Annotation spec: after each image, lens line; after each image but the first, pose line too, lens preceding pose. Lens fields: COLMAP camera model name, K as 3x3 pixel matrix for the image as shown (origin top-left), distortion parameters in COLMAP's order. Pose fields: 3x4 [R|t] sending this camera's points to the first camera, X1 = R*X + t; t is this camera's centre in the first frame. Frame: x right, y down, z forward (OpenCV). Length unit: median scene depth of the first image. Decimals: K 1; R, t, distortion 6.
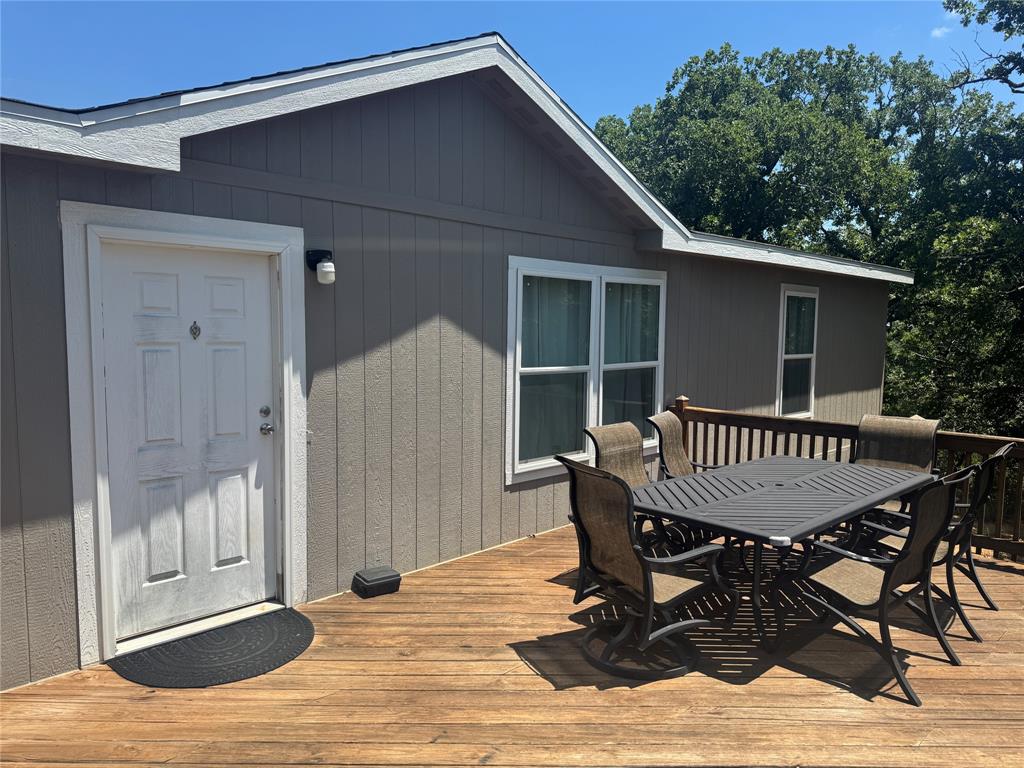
lens RADIAL K [[700.0, 0, 514.4], [0, 700.0, 404.2], [0, 0, 1]] dist [-0.000939, -0.002378]
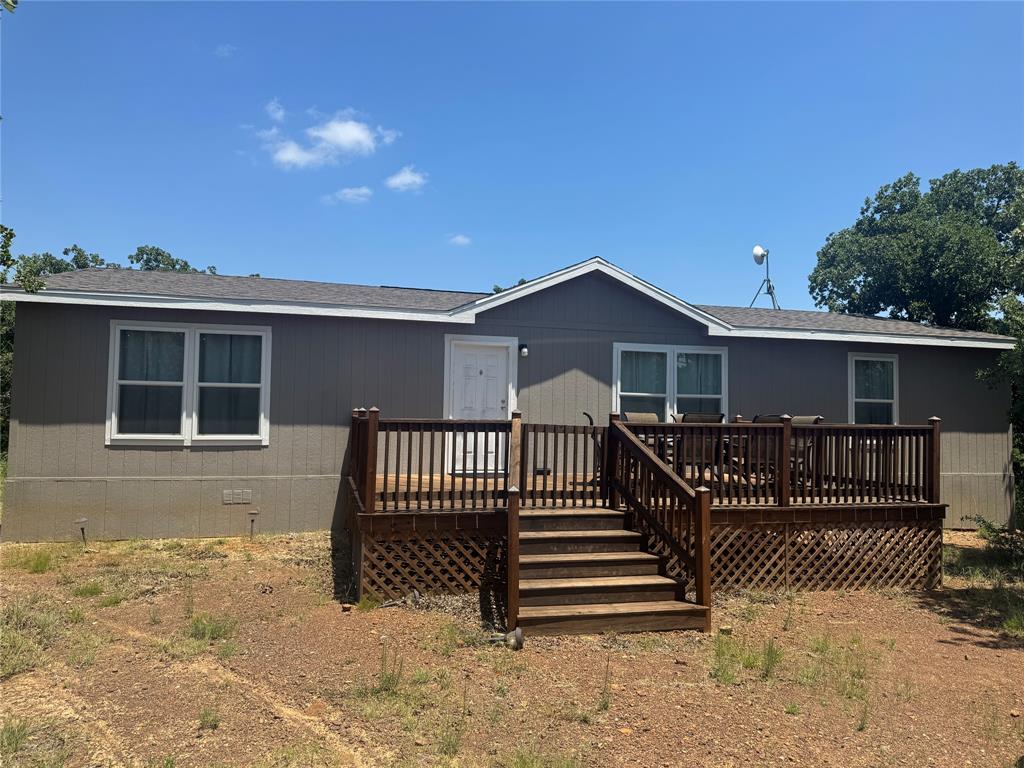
lens RADIAL K [[721.1, 0, 512.0], [0, 721.1, 384.0], [0, 0, 1]] dist [-0.000194, -0.002033]
pose [[0.838265, -0.013751, -0.545090, 1.005111], [-0.072125, 0.988101, -0.135844, 0.265963], [0.540472, 0.153188, 0.827299, -1.111261]]
